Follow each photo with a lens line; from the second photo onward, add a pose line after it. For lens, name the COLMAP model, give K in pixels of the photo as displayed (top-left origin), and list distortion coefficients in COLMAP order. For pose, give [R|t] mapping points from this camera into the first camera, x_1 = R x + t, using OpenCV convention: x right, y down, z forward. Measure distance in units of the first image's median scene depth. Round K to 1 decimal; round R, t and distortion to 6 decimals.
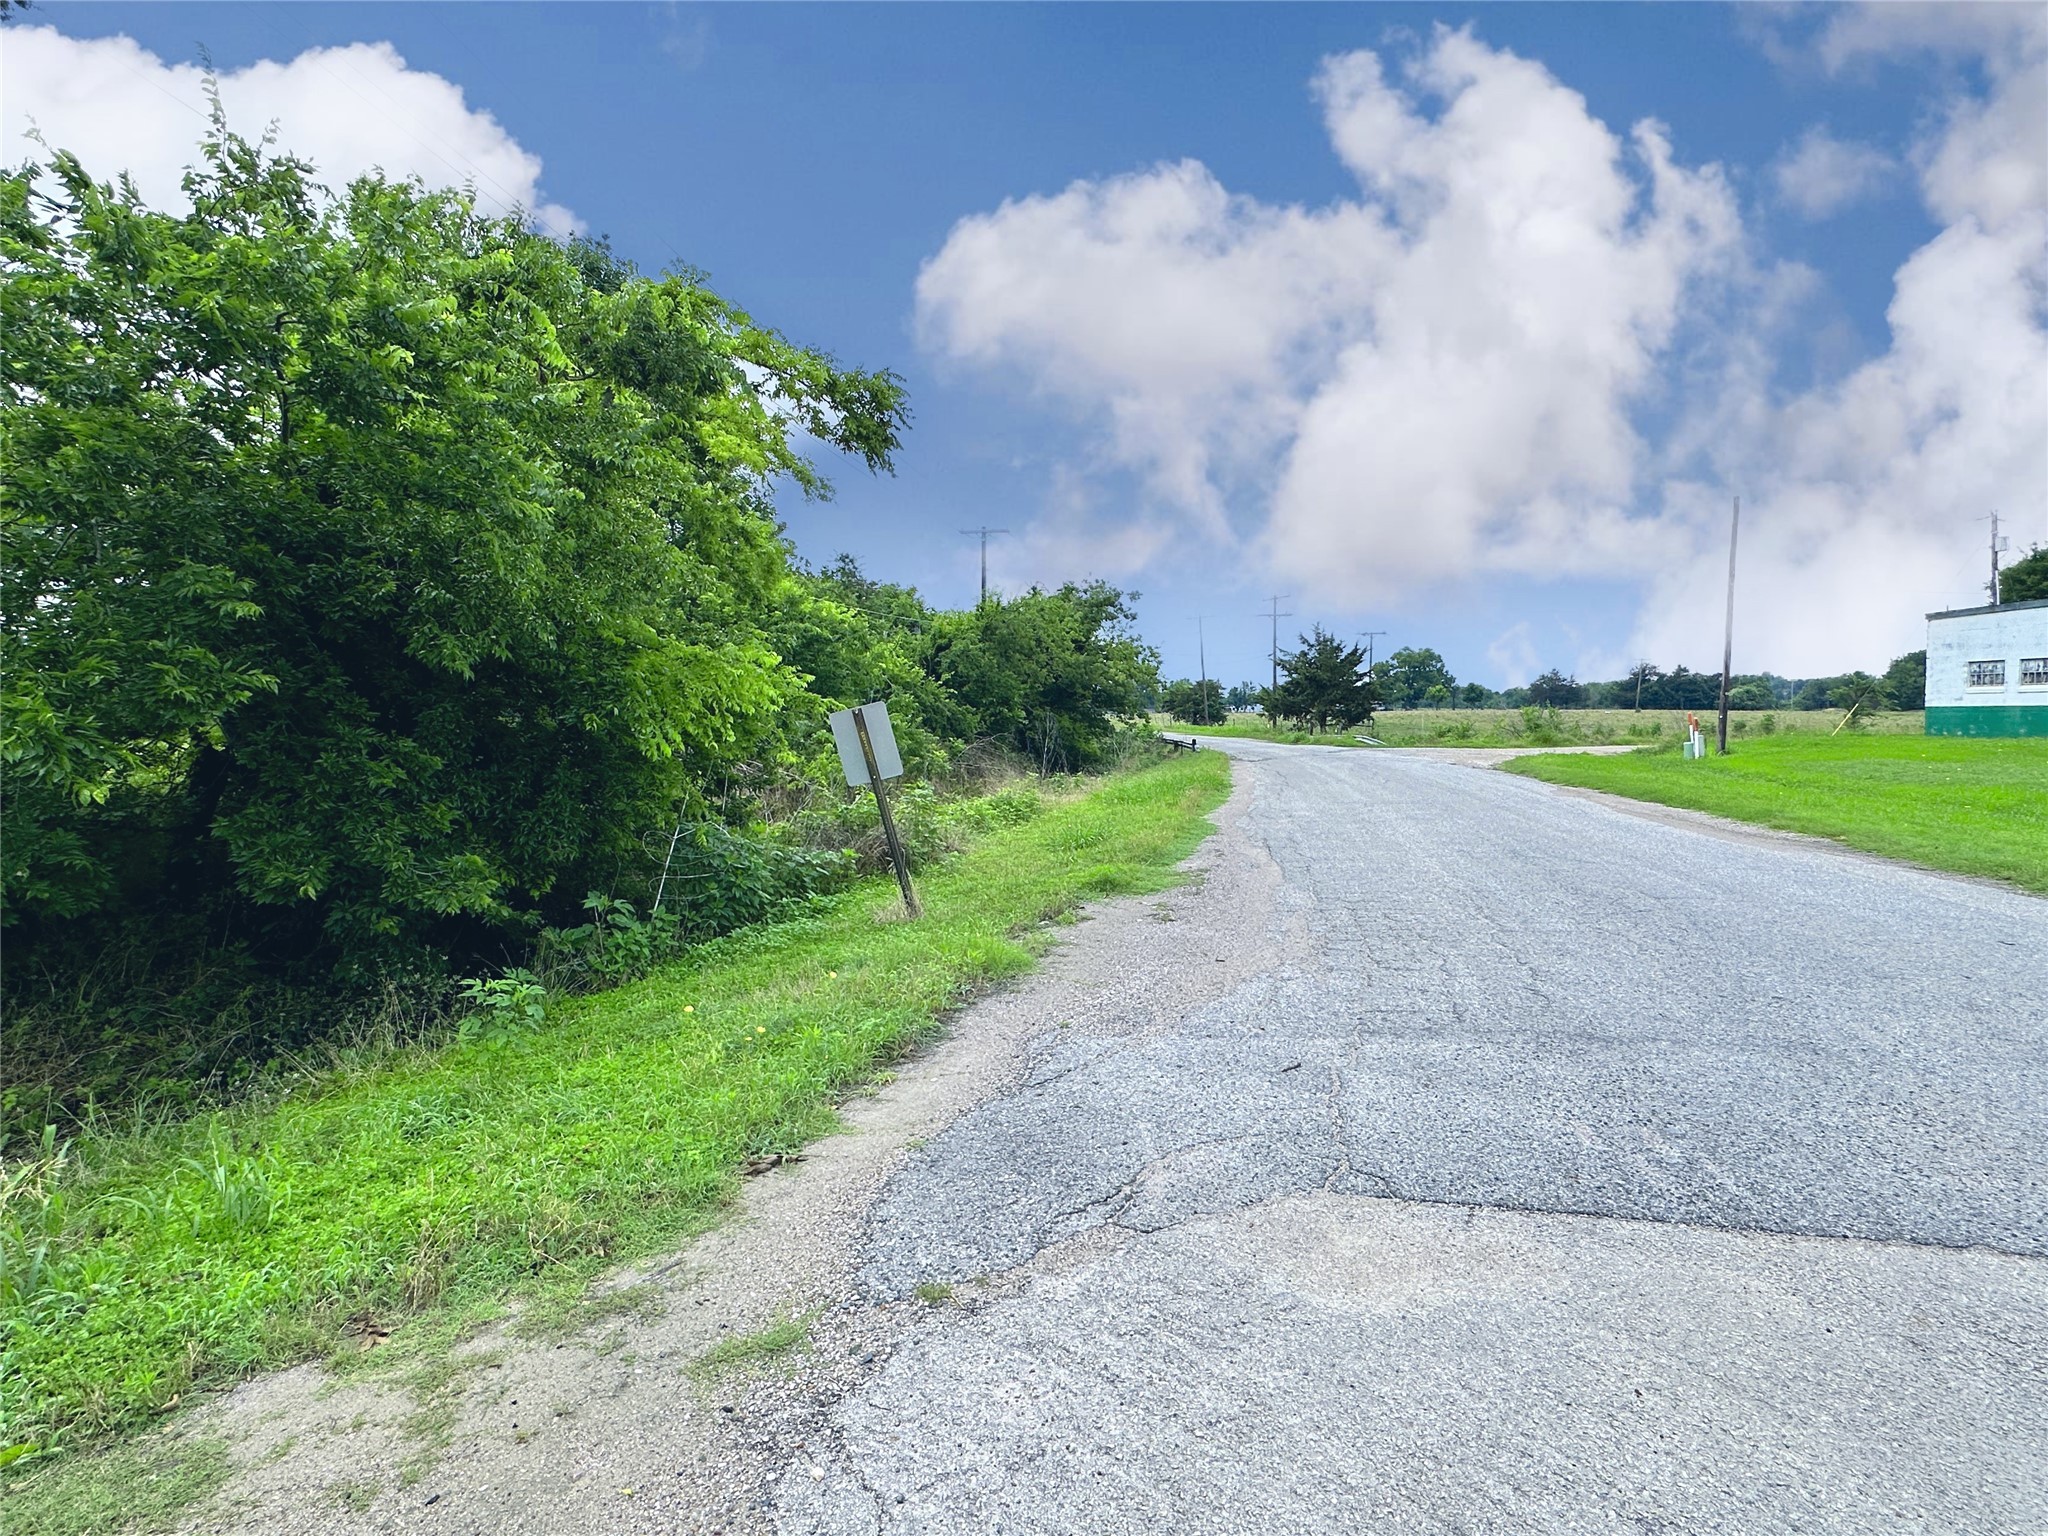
lens RADIAL K [[1007.7, 0, 1024.2], [0, 1007.7, 775.7], [0, 0, 1]] dist [-0.002514, 0.001282]
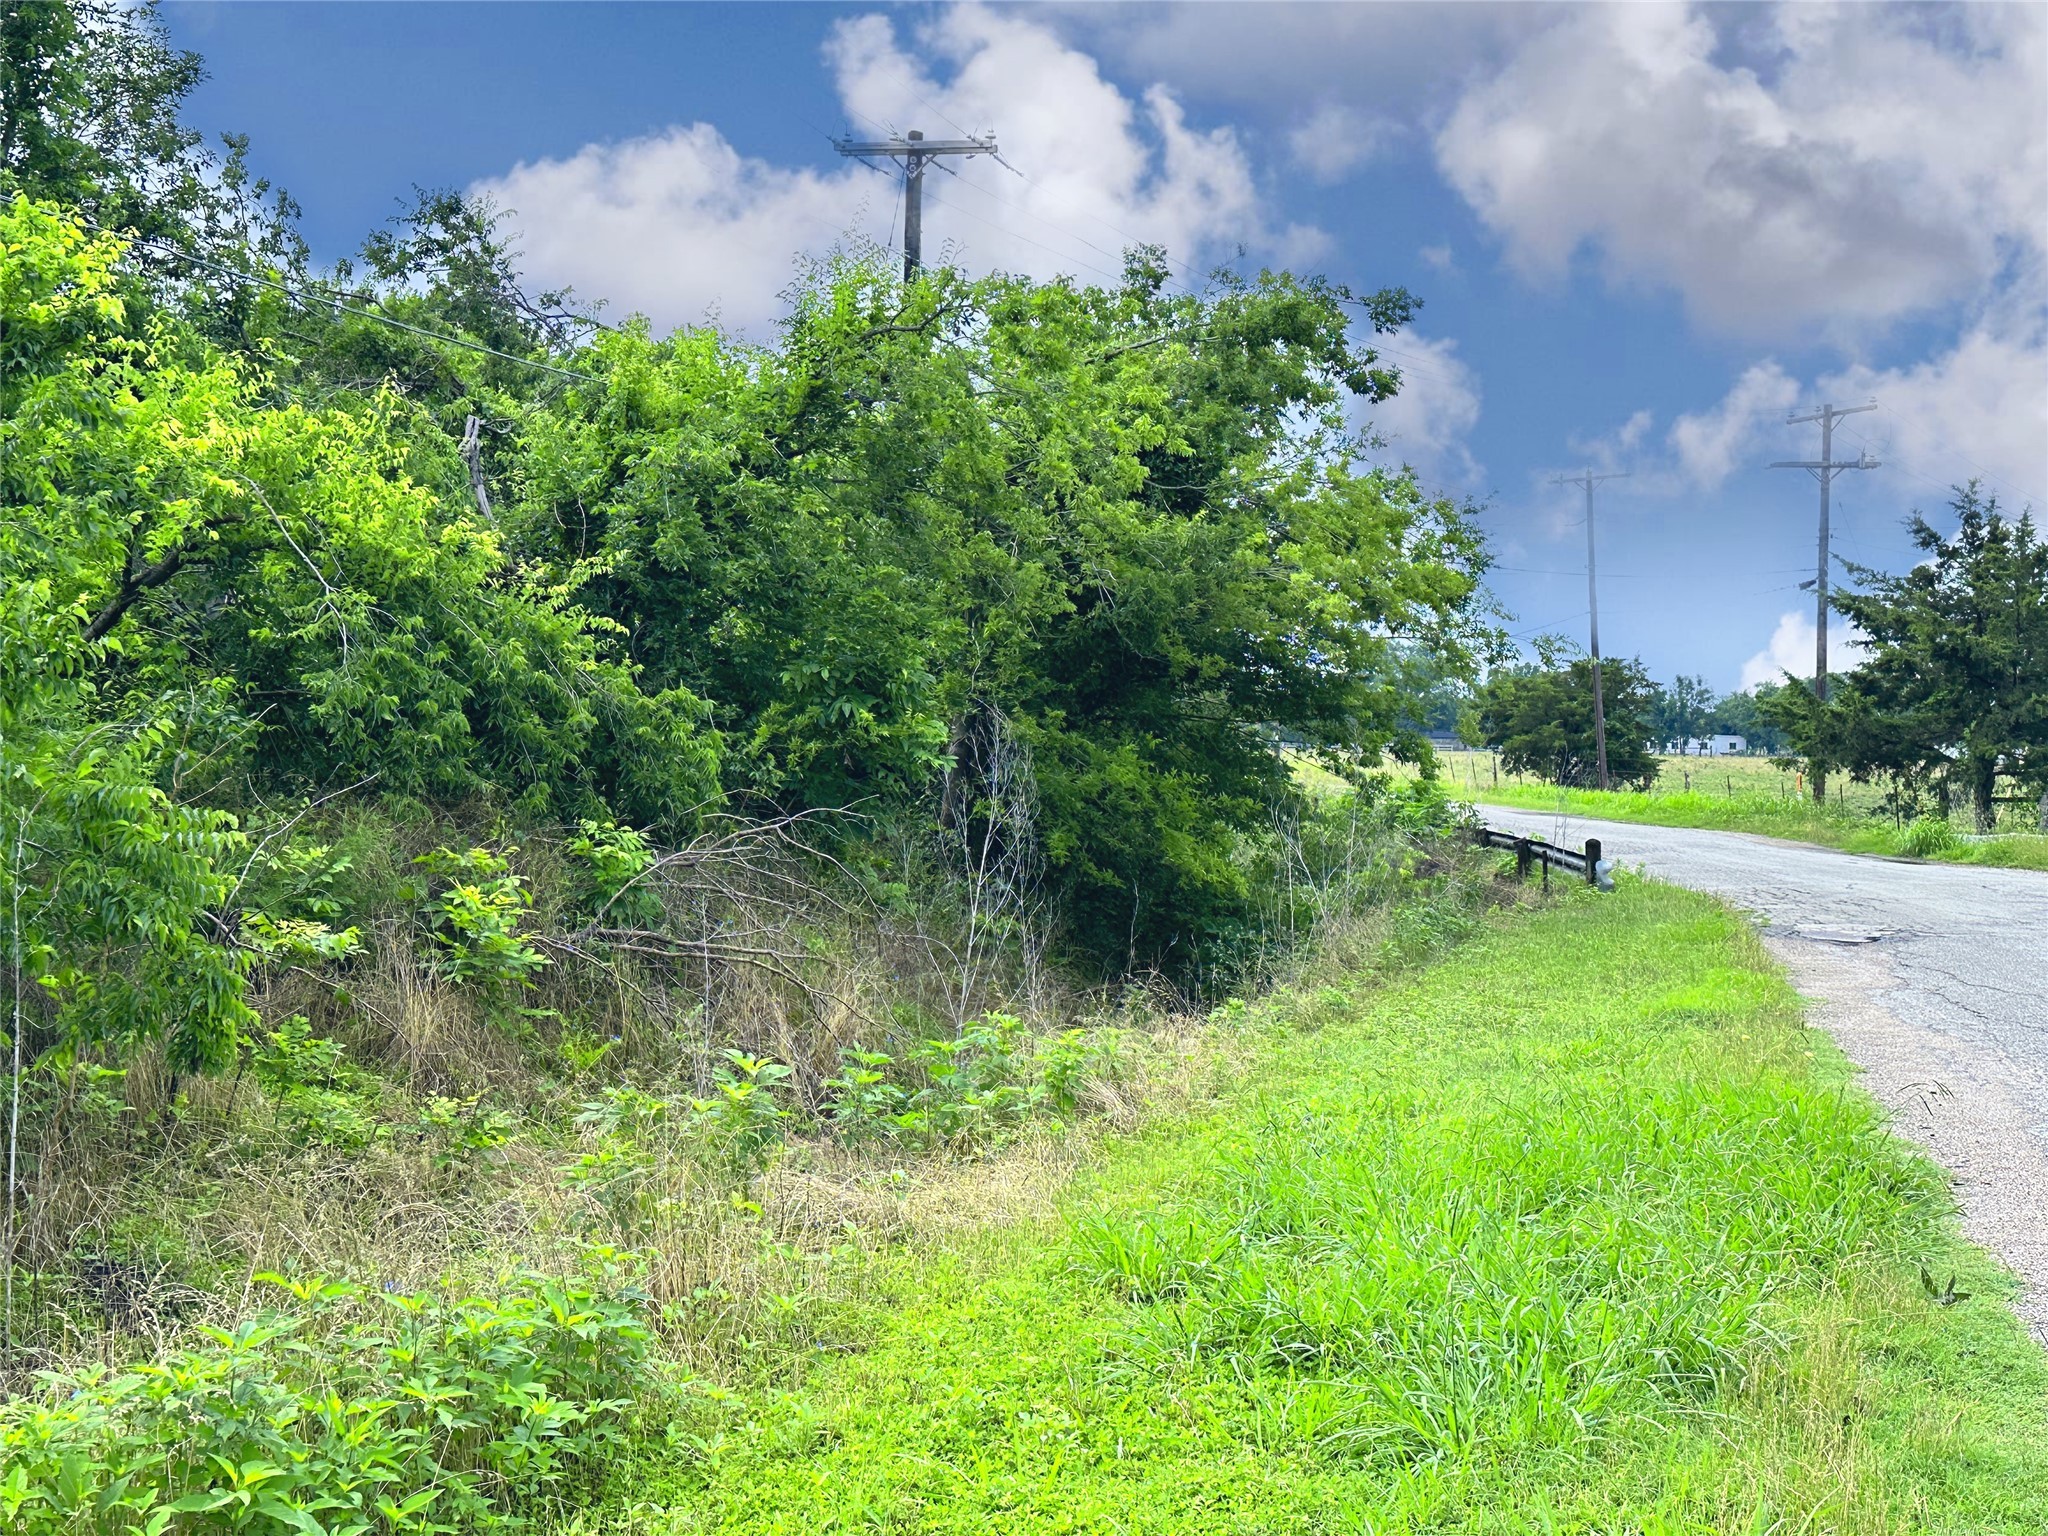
lens RADIAL K [[2540.2, 0, 1026.1], [0, 2540.2, 777.2], [0, 0, 1]] dist [0.117075, 0.000000]
pose [[0.998954, 0.029062, -0.035308, 0.237200], [-0.030709, 0.998420, -0.047053, -0.110484], [0.033884, 0.048088, 0.998268, 1.945036]]
